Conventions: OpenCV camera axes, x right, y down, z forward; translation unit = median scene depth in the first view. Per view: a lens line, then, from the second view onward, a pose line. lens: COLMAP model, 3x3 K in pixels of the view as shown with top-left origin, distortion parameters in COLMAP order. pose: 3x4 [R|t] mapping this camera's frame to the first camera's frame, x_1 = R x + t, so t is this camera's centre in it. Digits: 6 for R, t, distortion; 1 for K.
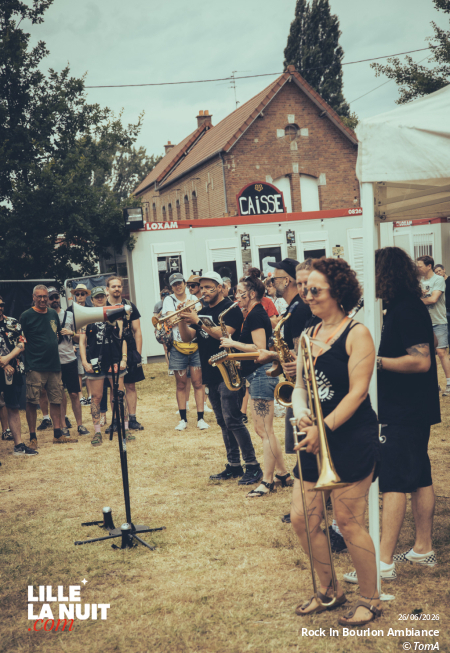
lens RADIAL K [[1094.0, 0, 238.5], [0, 1094.0, 327.3], [0, 0, 1]] dist [0.163439, 0.205407]
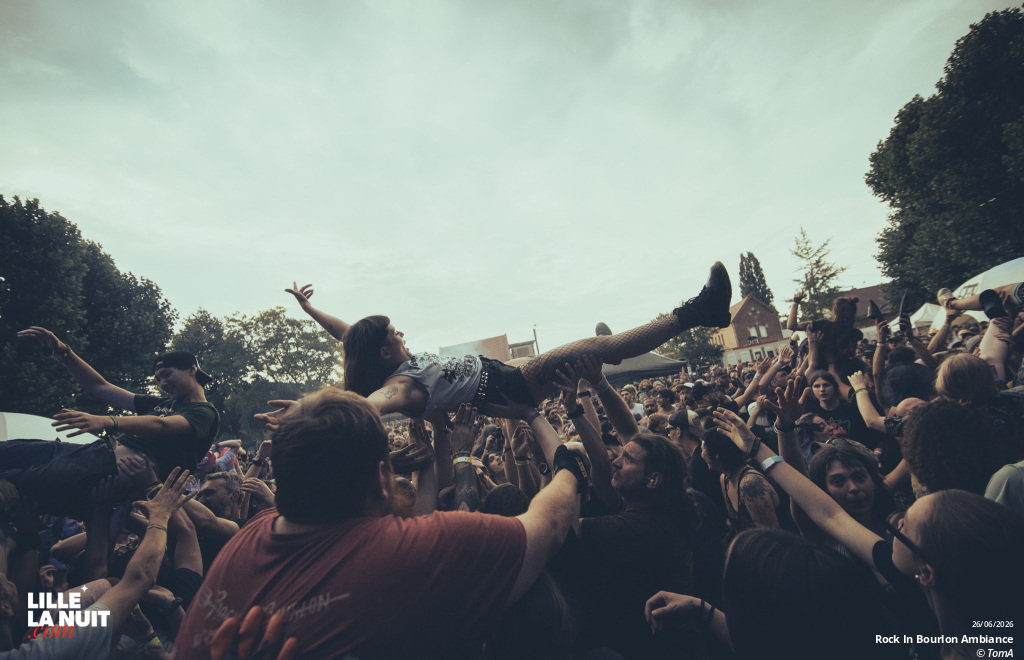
lens RADIAL K [[474.7, 0, 509.0], [0, 474.7, 343.1], [0, 0, 1]] dist [-0.020781, 0.005160]
pose [[0.904718, -0.146185, -0.400143, -0.060192], [0.106136, 0.987009, -0.120614, 0.002473], [0.412577, 0.066652, 0.908481, -0.557608]]
